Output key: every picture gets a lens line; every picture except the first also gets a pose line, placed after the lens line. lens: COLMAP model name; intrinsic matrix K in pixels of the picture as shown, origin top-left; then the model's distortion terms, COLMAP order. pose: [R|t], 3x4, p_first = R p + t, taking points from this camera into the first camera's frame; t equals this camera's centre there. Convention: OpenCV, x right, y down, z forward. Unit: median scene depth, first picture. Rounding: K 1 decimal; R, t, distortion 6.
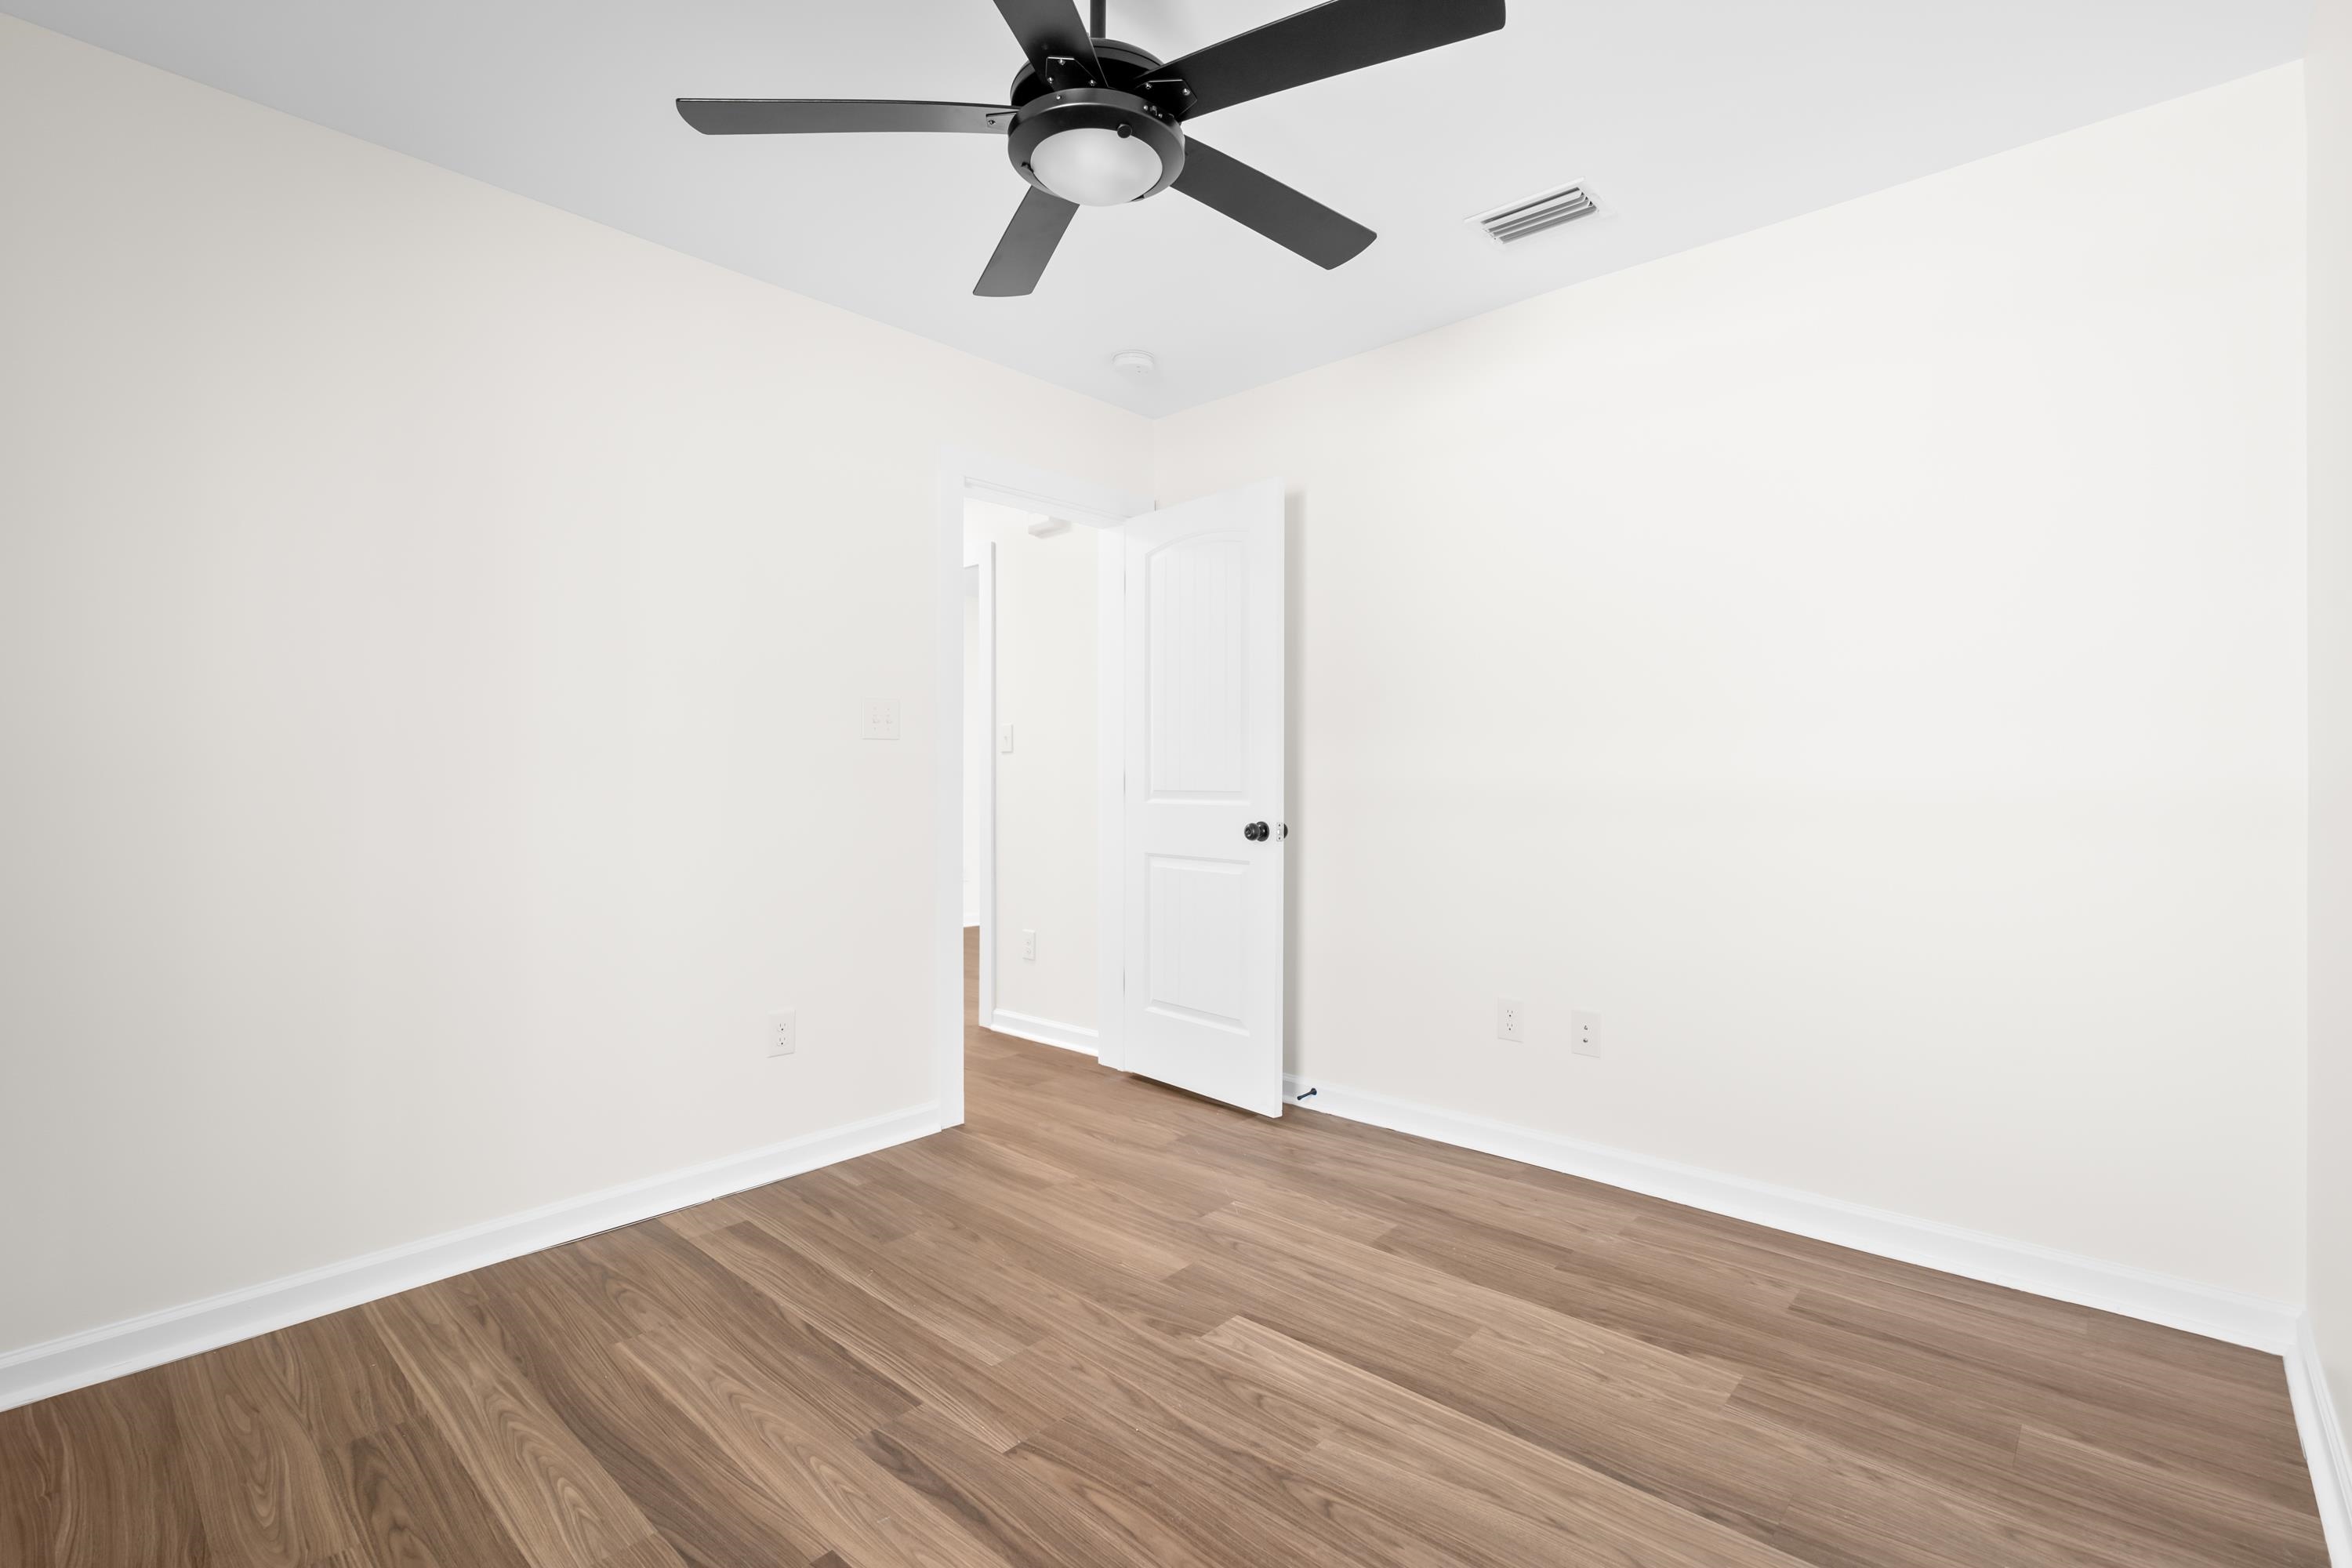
lens RADIAL K [[1070.6, 0, 1174.2], [0, 1070.6, 779.6], [0, 0, 1]] dist [0.000088, 0.000364]
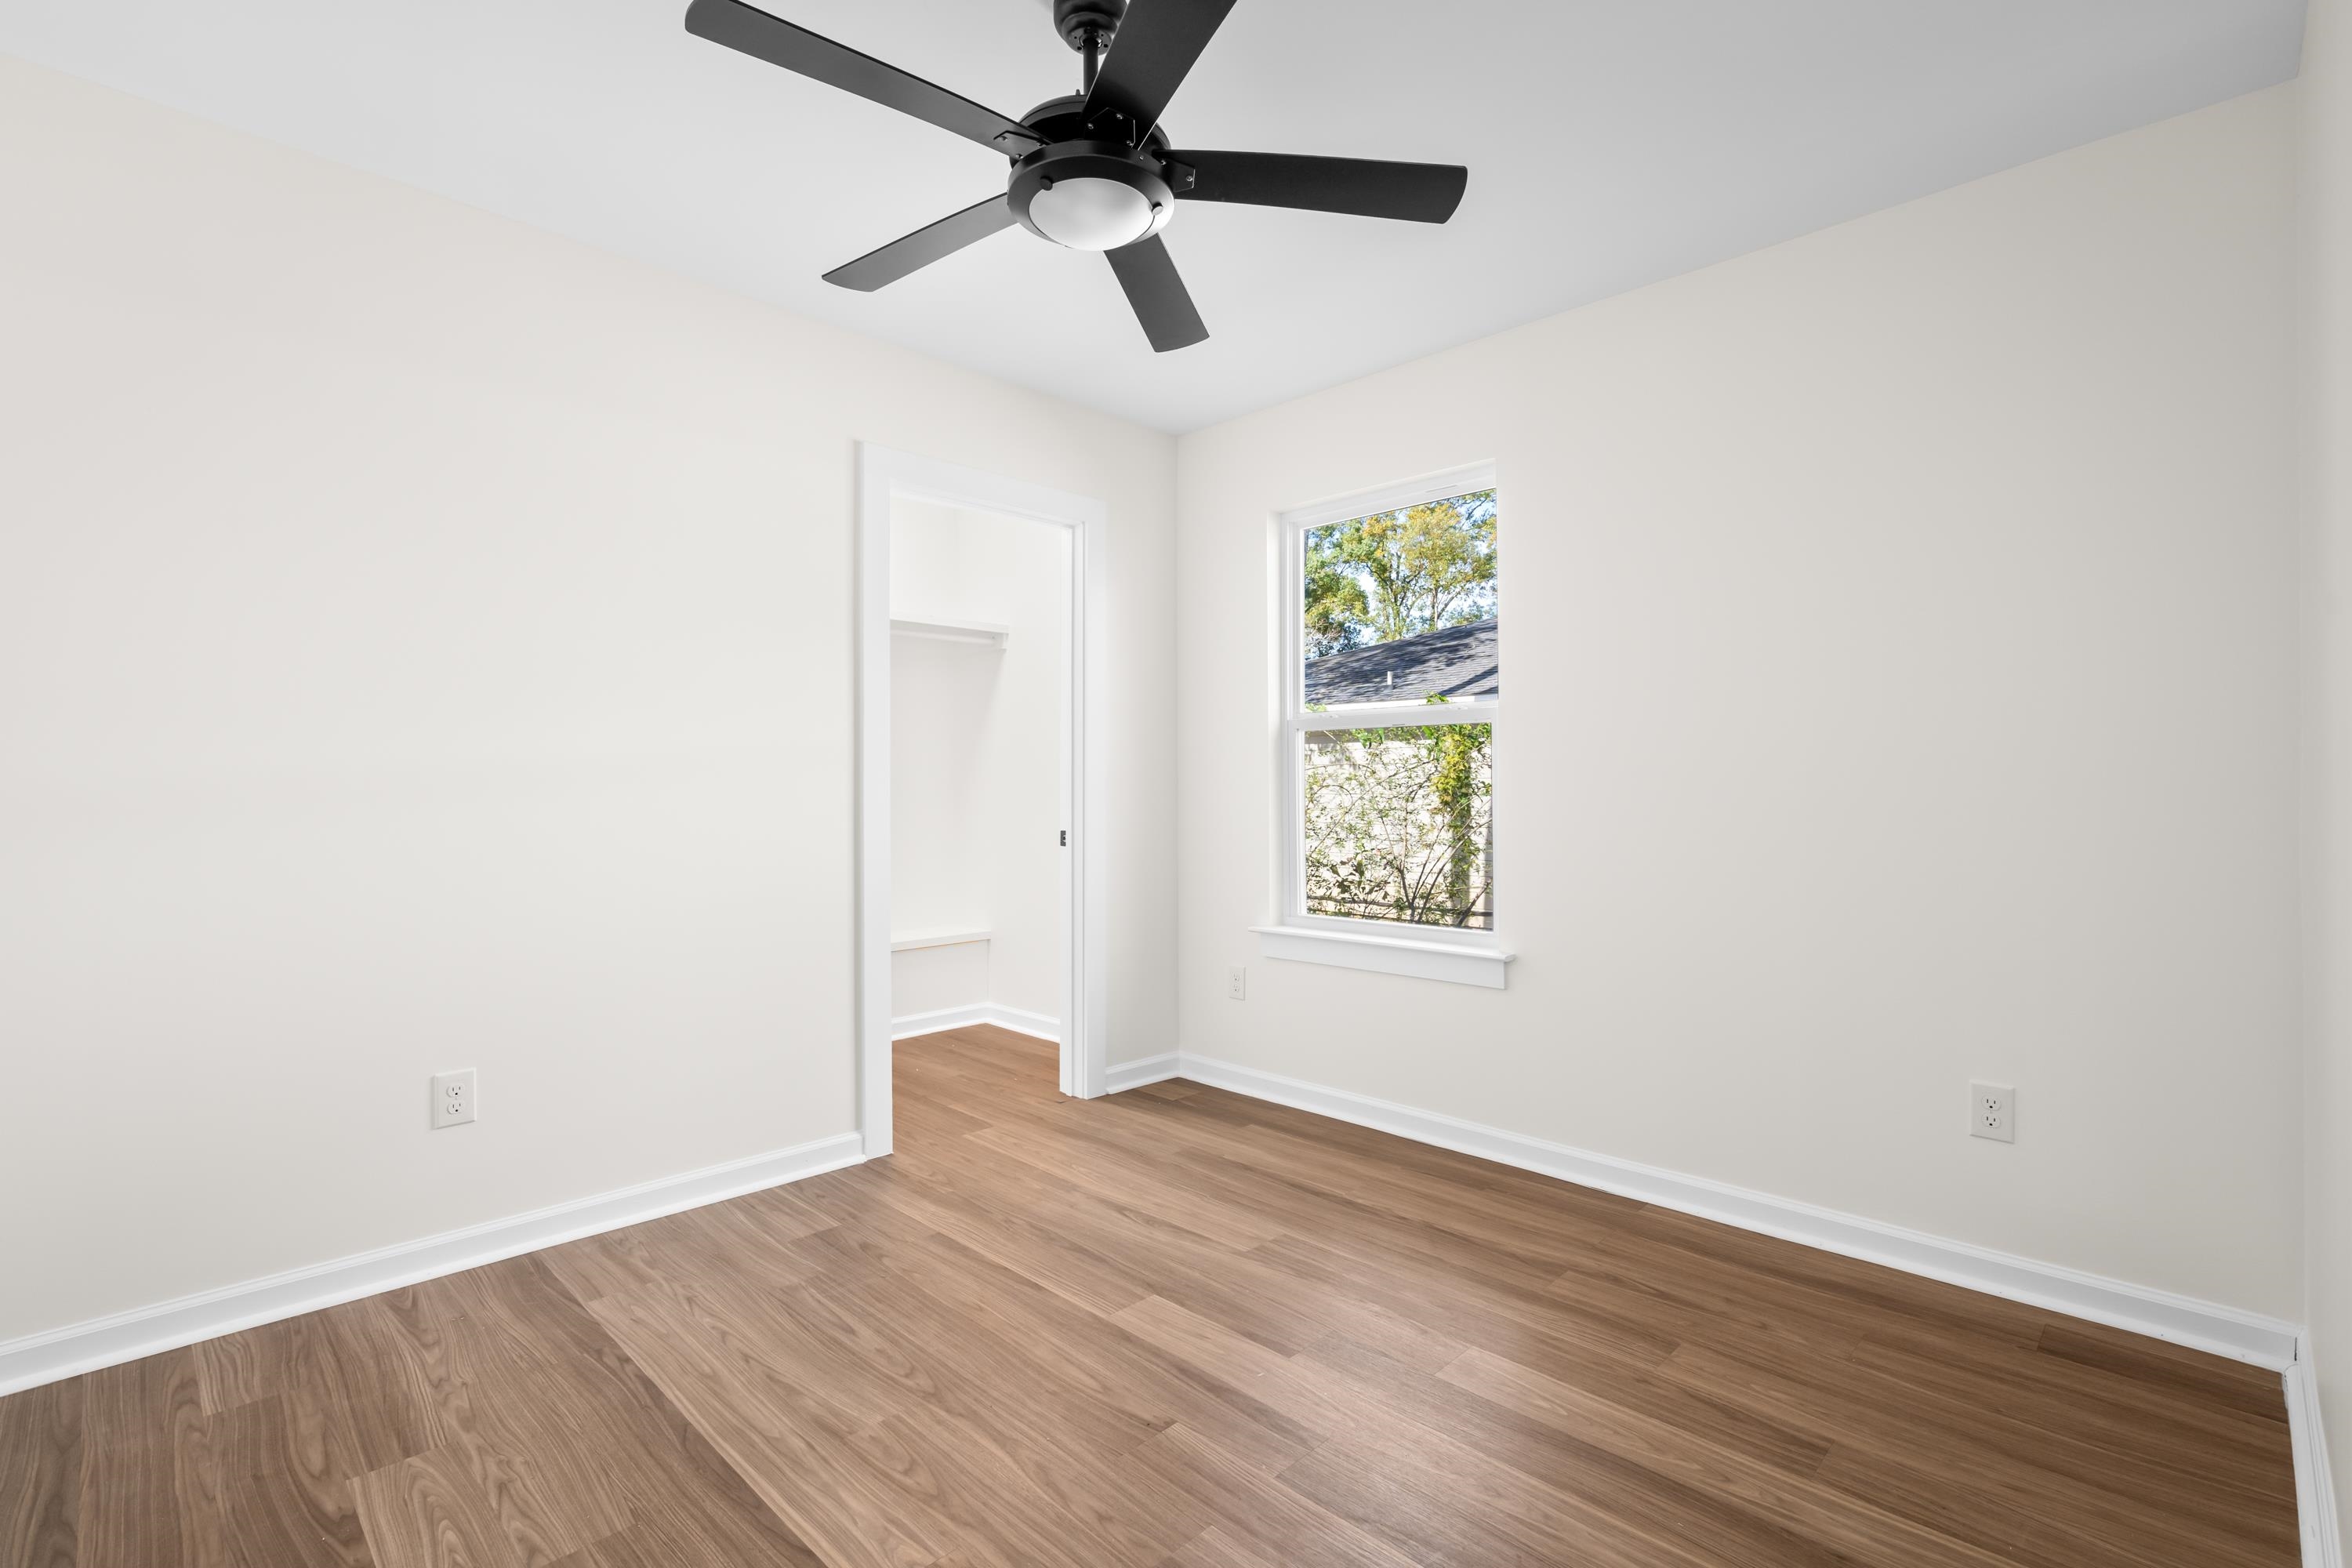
lens RADIAL K [[1070.6, 0, 1177.6], [0, 1070.6, 784.7], [0, 0, 1]] dist [0.000088, 0.000364]
pose [[-0.999226, 0.004654, 0.039050, -0.201048], [0.004843, 0.999977, 0.004728, -0.013798], [-0.039027, 0.004914, -0.999226, 2.020283]]
